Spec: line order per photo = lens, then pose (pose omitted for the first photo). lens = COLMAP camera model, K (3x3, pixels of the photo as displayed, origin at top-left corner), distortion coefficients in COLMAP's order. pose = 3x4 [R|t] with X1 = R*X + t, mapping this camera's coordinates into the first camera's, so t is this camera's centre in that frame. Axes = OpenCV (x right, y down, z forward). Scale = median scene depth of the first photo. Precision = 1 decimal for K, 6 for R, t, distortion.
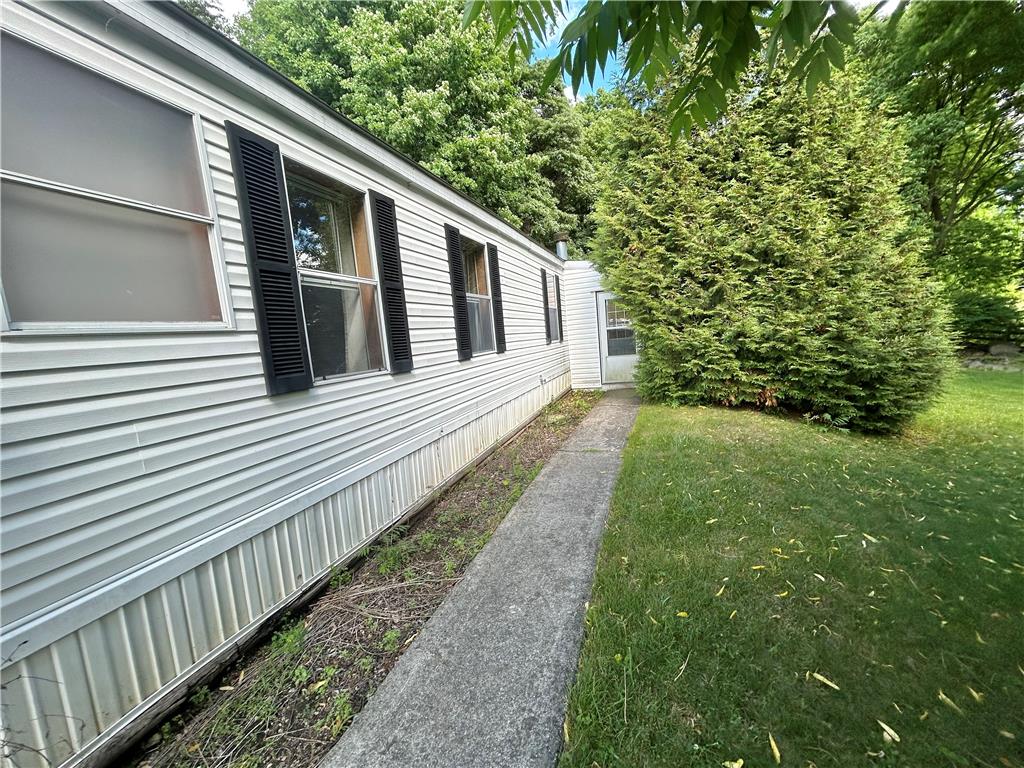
lens RADIAL K [[414.7, 0, 514.0], [0, 414.7, 384.6], [0, 0, 1]] dist [-0.000991, -0.000459]
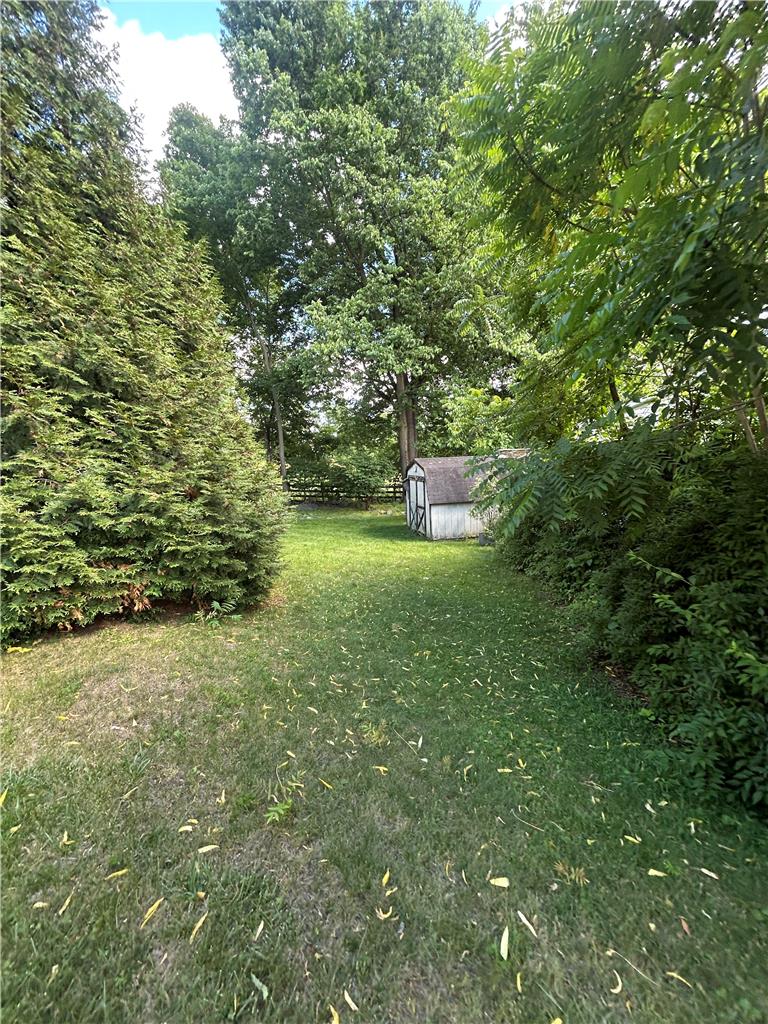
lens RADIAL K [[414.7, 0, 388.5], [0, 414.7, 516.3], [0, 0, 1]] dist [-0.000991, -0.000459]
pose [[0.347496, -0.075305, 0.934653, 0.158235], [0.140684, 0.989674, 0.027433, -0.060137], [-0.927068, 0.121958, 0.354502, 0.400280]]
